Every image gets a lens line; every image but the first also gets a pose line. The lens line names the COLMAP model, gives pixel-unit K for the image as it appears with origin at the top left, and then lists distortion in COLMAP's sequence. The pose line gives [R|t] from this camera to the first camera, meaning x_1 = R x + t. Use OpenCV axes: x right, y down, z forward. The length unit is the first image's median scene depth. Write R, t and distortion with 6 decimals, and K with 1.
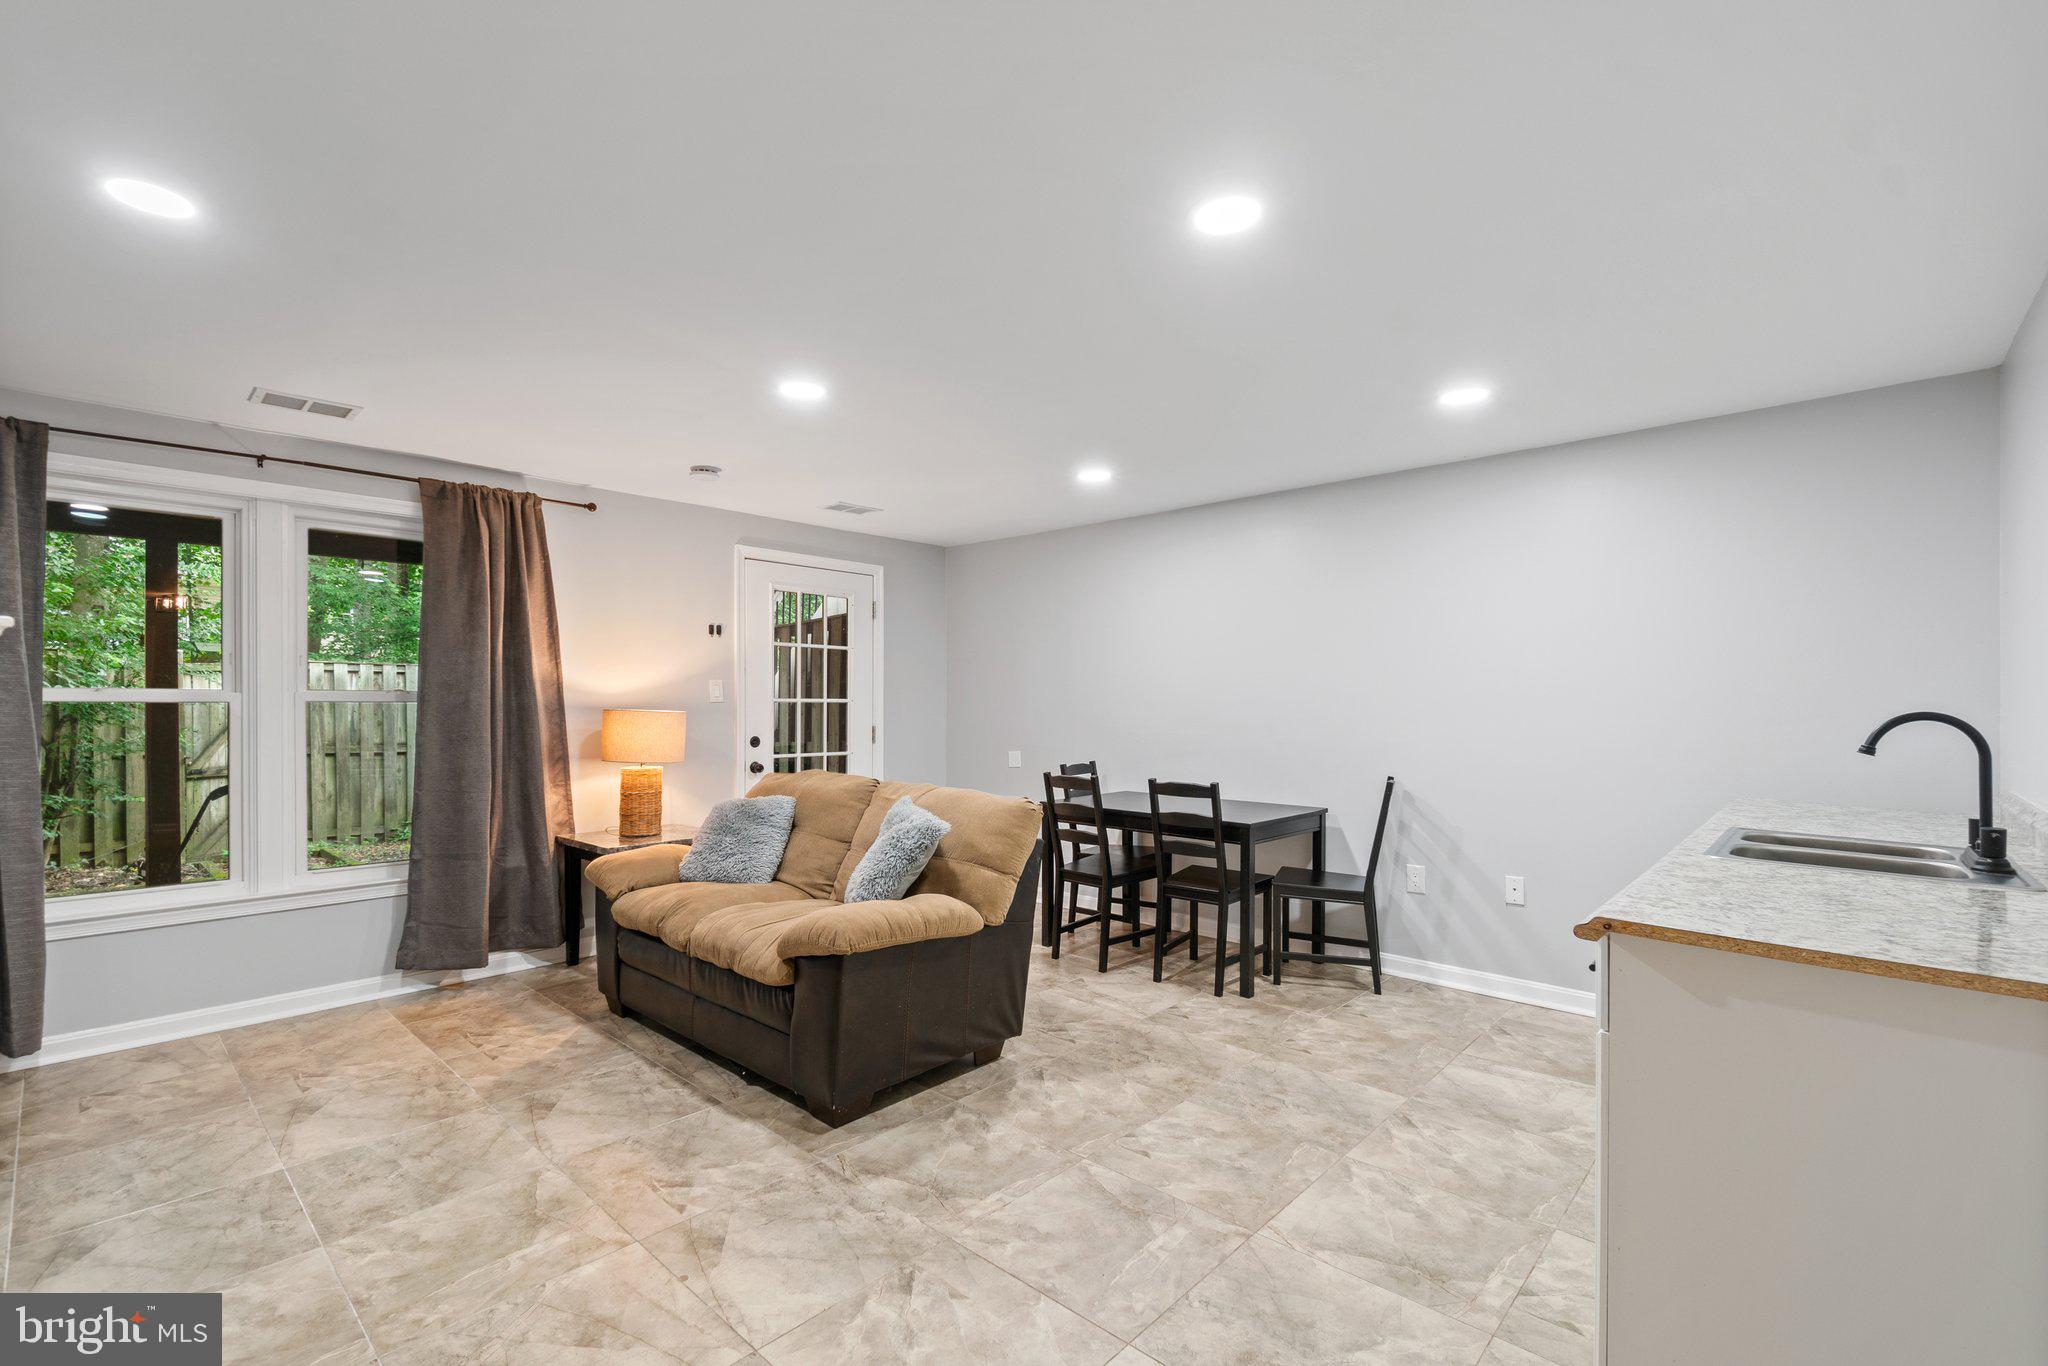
lens RADIAL K [[899.2, 0, 994.1], [0, 899.2, 685.3], [0, 0, 1]] dist [-0.004303, -0.000550]
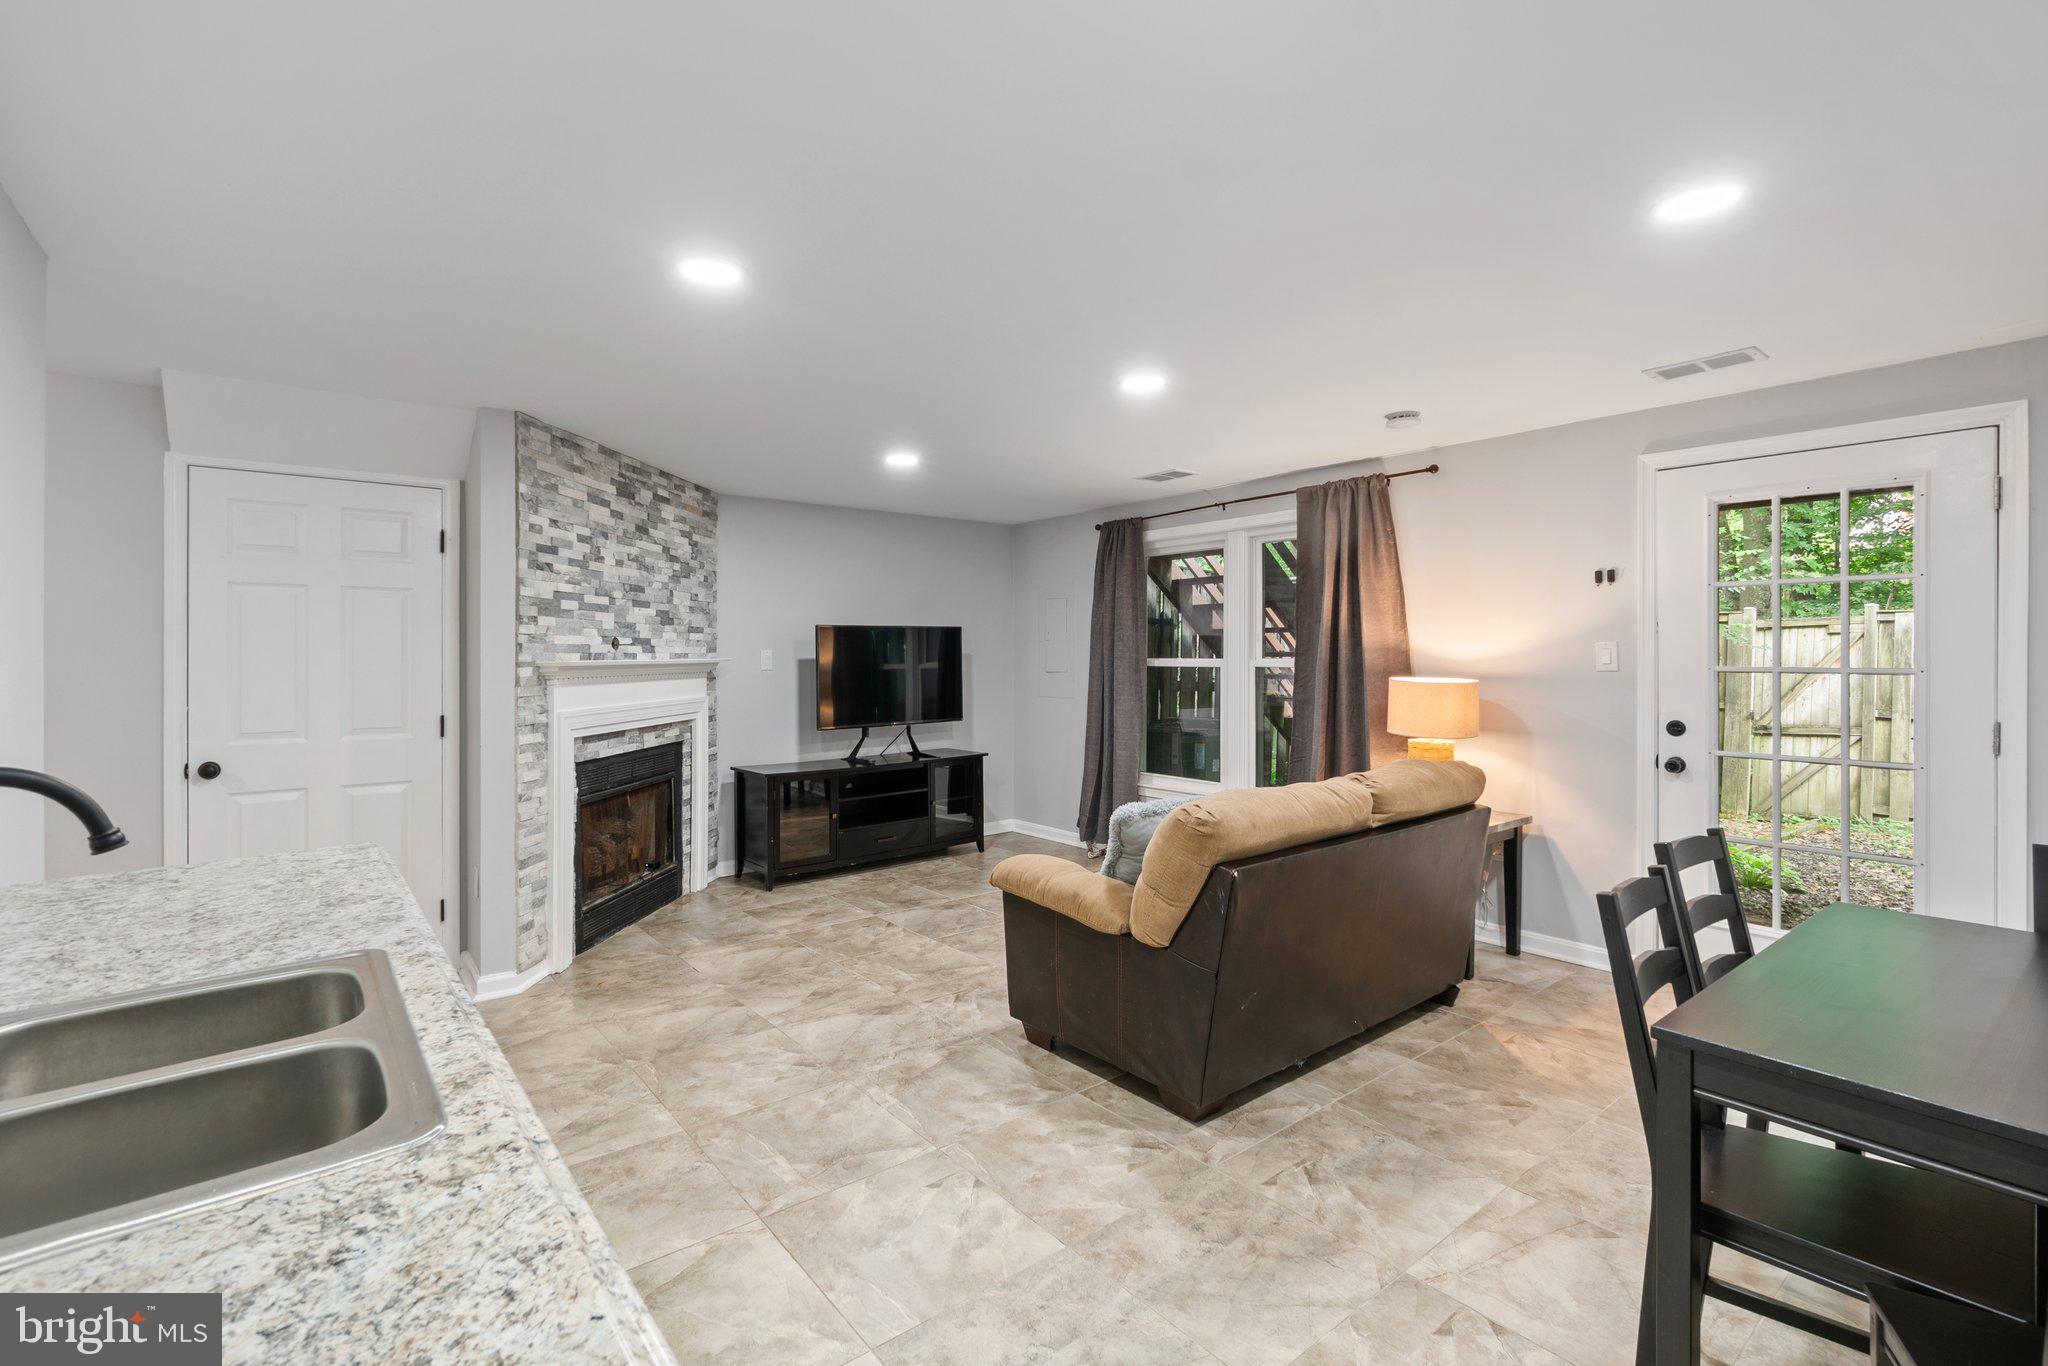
lens RADIAL K [[908.9, 0, 988.8], [0, 908.9, 661.4], [0, 0, 1]] dist [-0.018849, -0.000281]
pose [[-0.144971, 0.006283, -0.989416, 0.913981], [0.022764, 0.999736, 0.003014, -0.006664], [0.989174, -0.022086, -0.145075, 1.035944]]
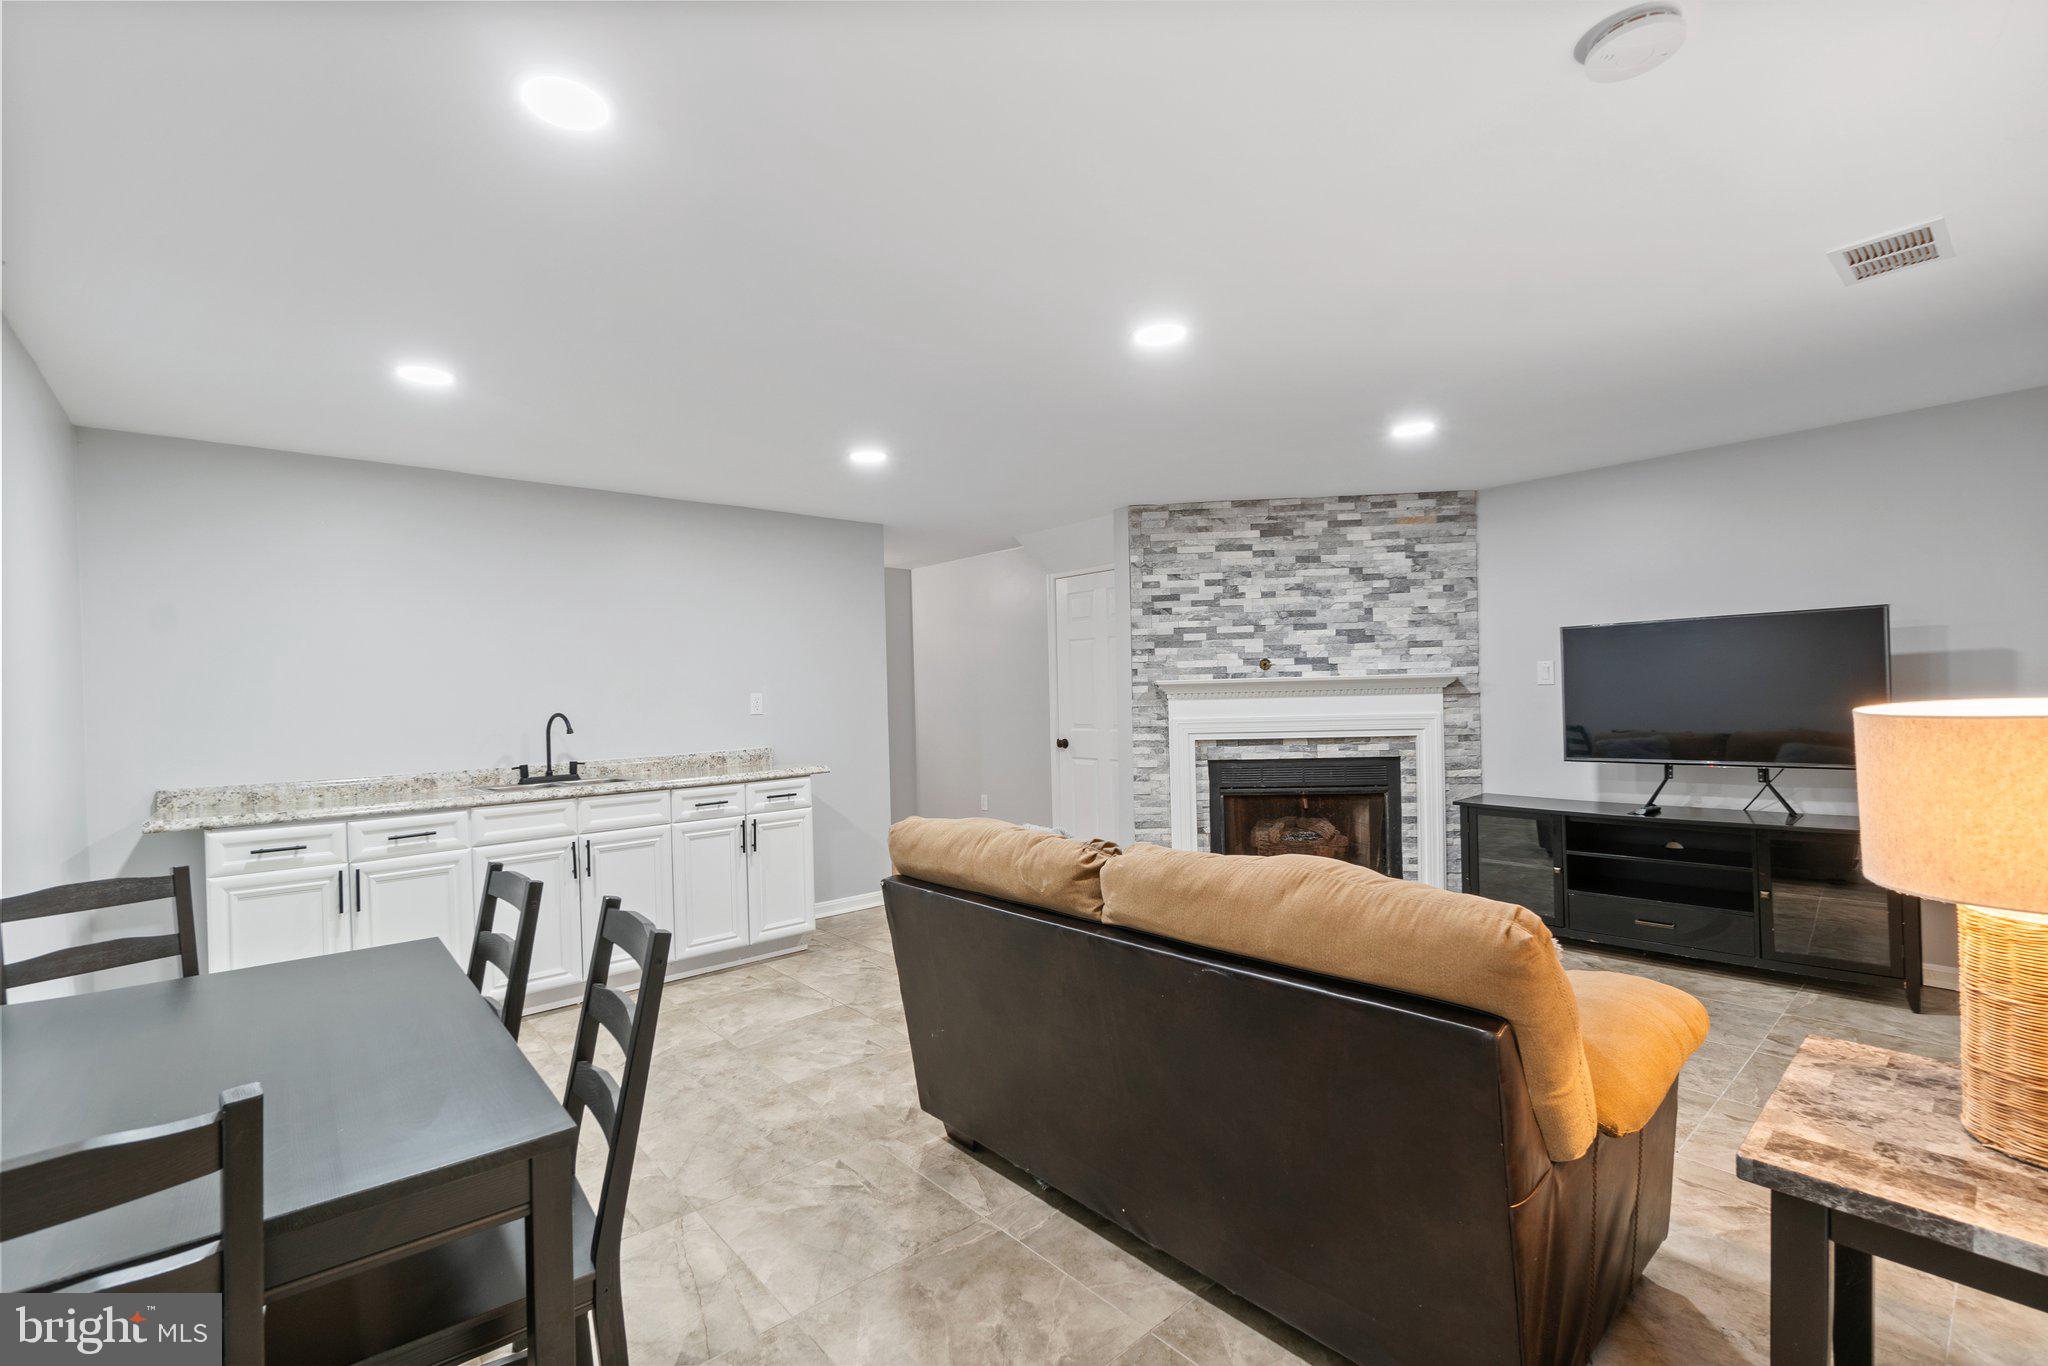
lens RADIAL K [[899.2, 0, 994.1], [0, 899.2, 685.3], [0, 0, 1]] dist [-0.004303, -0.000550]
pose [[-0.993878, 0.023956, 0.107856, -0.146389], [0.021135, 0.999406, -0.027215, 0.031541], [-0.108444, -0.024769, -0.993794, 1.993039]]
